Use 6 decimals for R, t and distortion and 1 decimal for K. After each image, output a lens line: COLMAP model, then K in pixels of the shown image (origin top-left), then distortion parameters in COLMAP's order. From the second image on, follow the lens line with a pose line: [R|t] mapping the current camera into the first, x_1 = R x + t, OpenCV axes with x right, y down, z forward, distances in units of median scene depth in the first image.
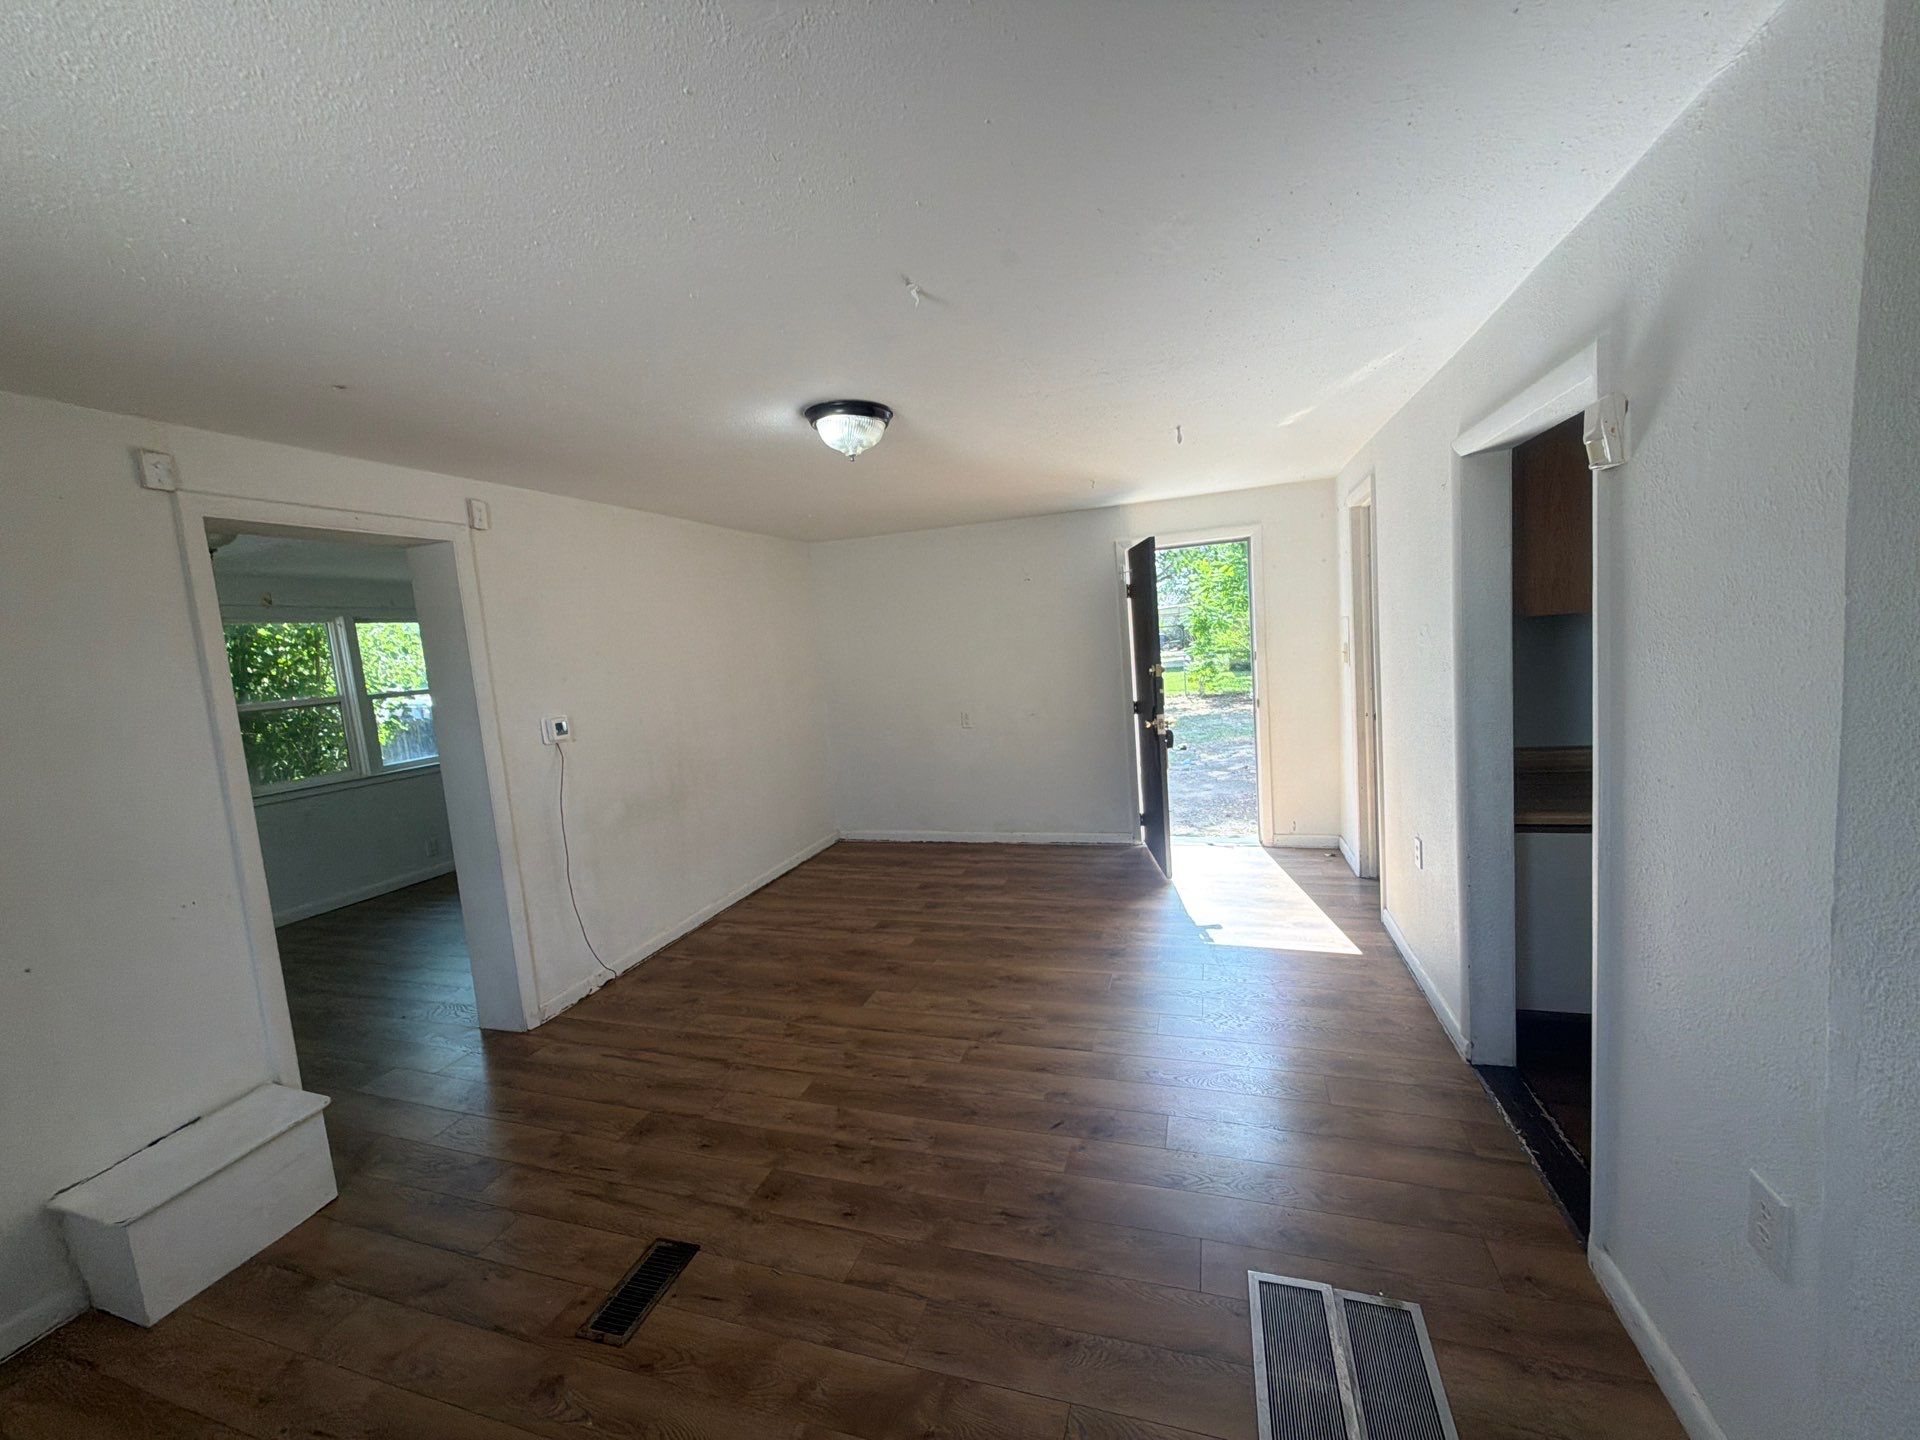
lens RADIAL K [[767.8, 0, 955.4], [0, 767.8, 722.4], [0, 0, 1]] dist [-0.000645, -0.000094]
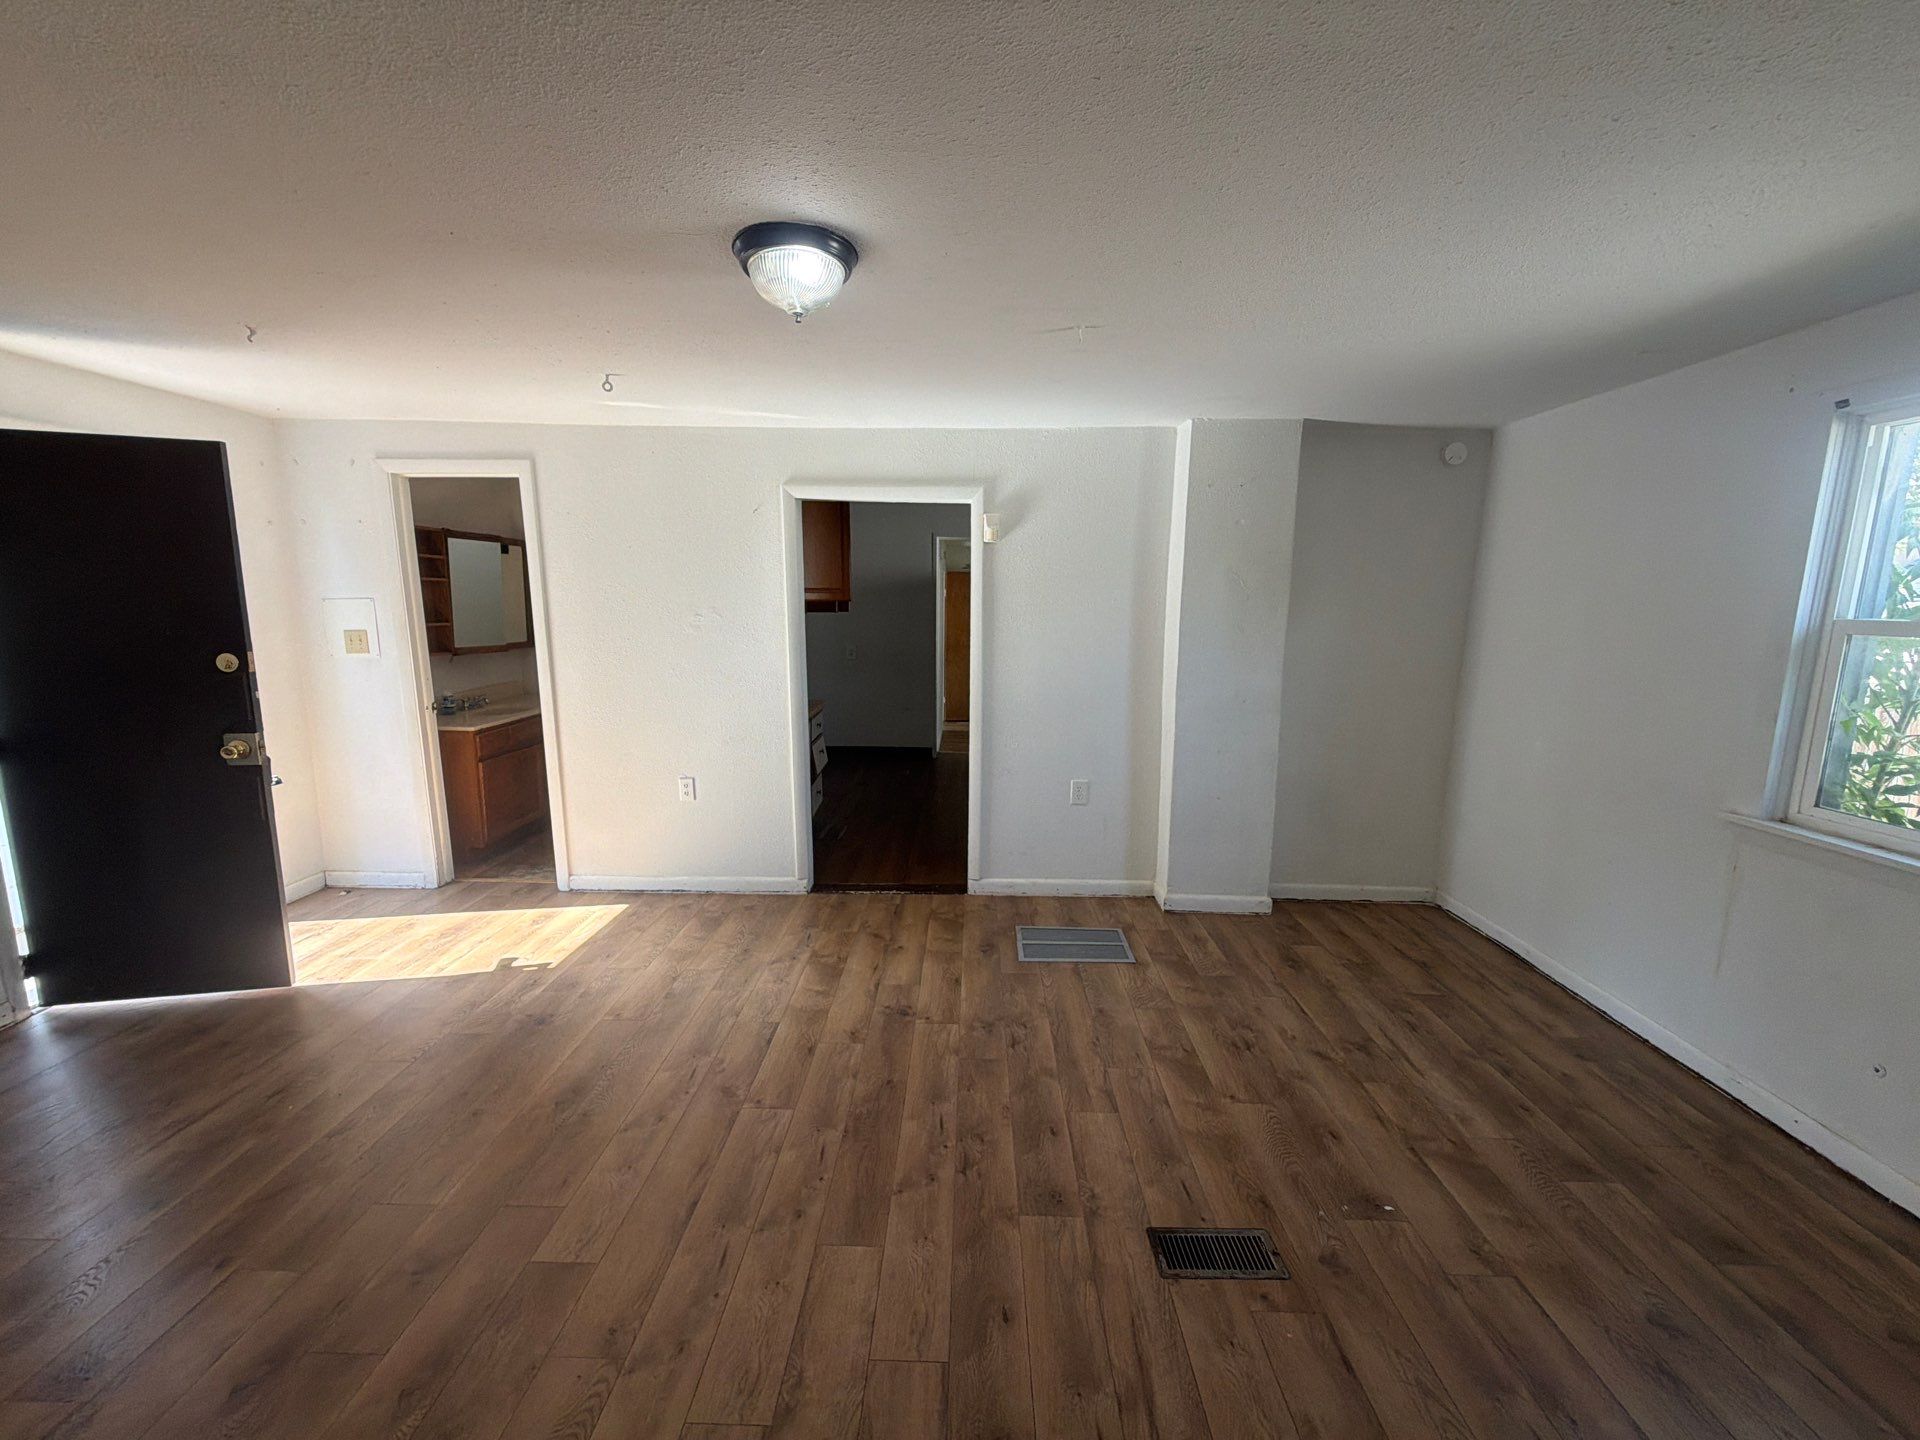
lens RADIAL K [[788.8, 0, 1000.9], [0, 788.8, 708.9], [0, 0, 1]] dist [0.002705, 0.000152]
pose [[-0.344305, -0.055183, 0.937235, -0.755655], [0.123501, 0.986934, 0.103479, -0.021292], [-0.930699, 0.151377, -0.332992, 0.940184]]
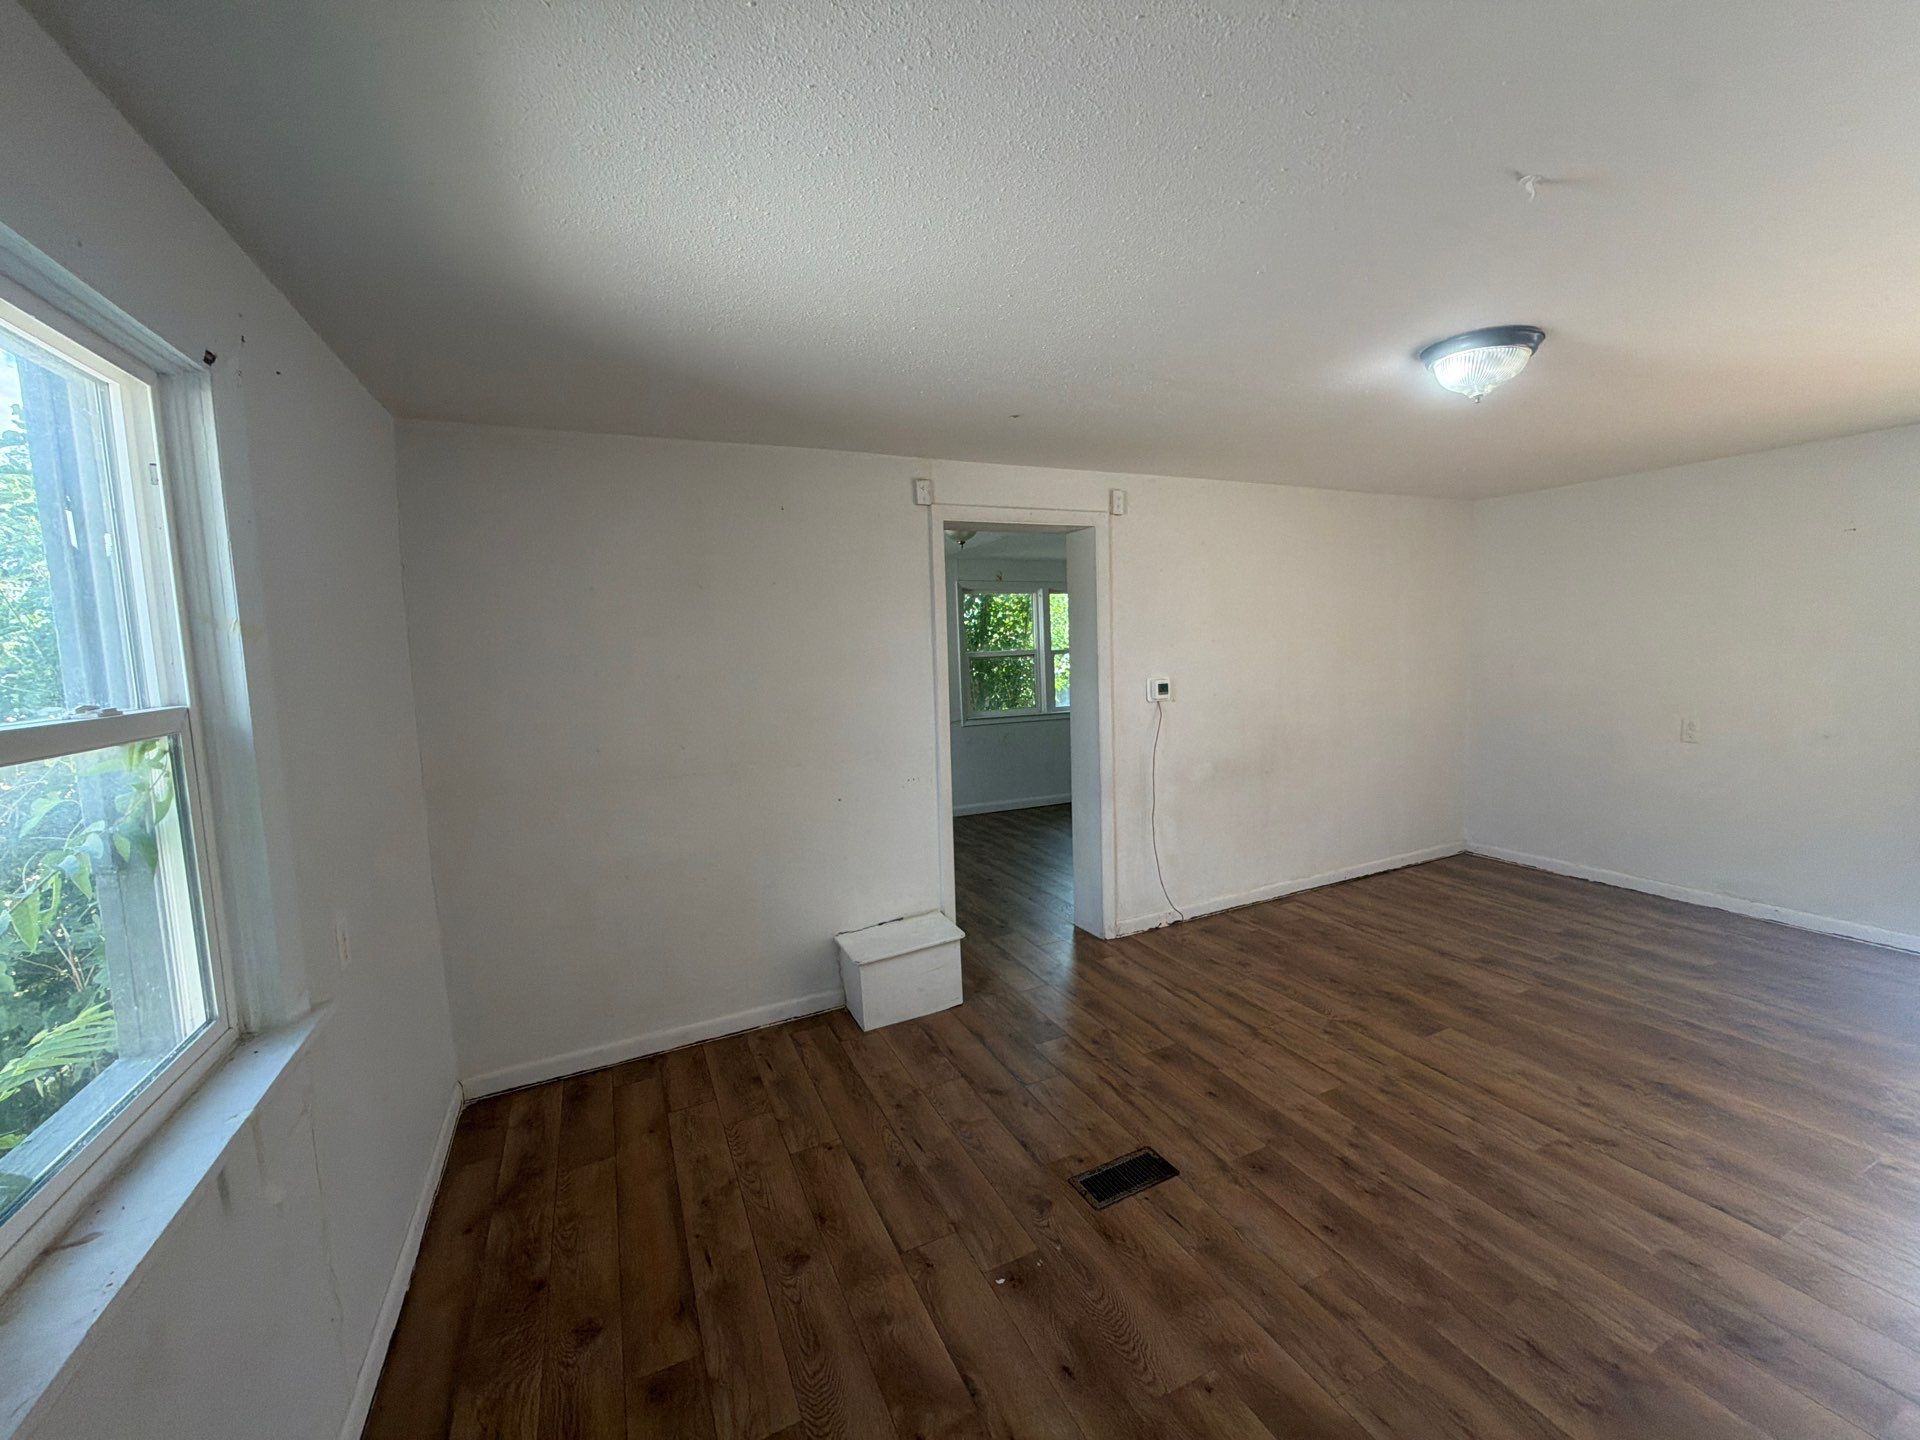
lens RADIAL K [[765.1, 0, 956.7], [0, 765.1, 720.1], [0, 0, 1]] dist [-0.002184, 0.000467]
pose [[0.685492, 0.121453, -0.717879, 0.101518], [-0.097211, 0.992428, 0.075077, -0.001444], [0.721561, 0.018321, 0.692108, 0.009917]]
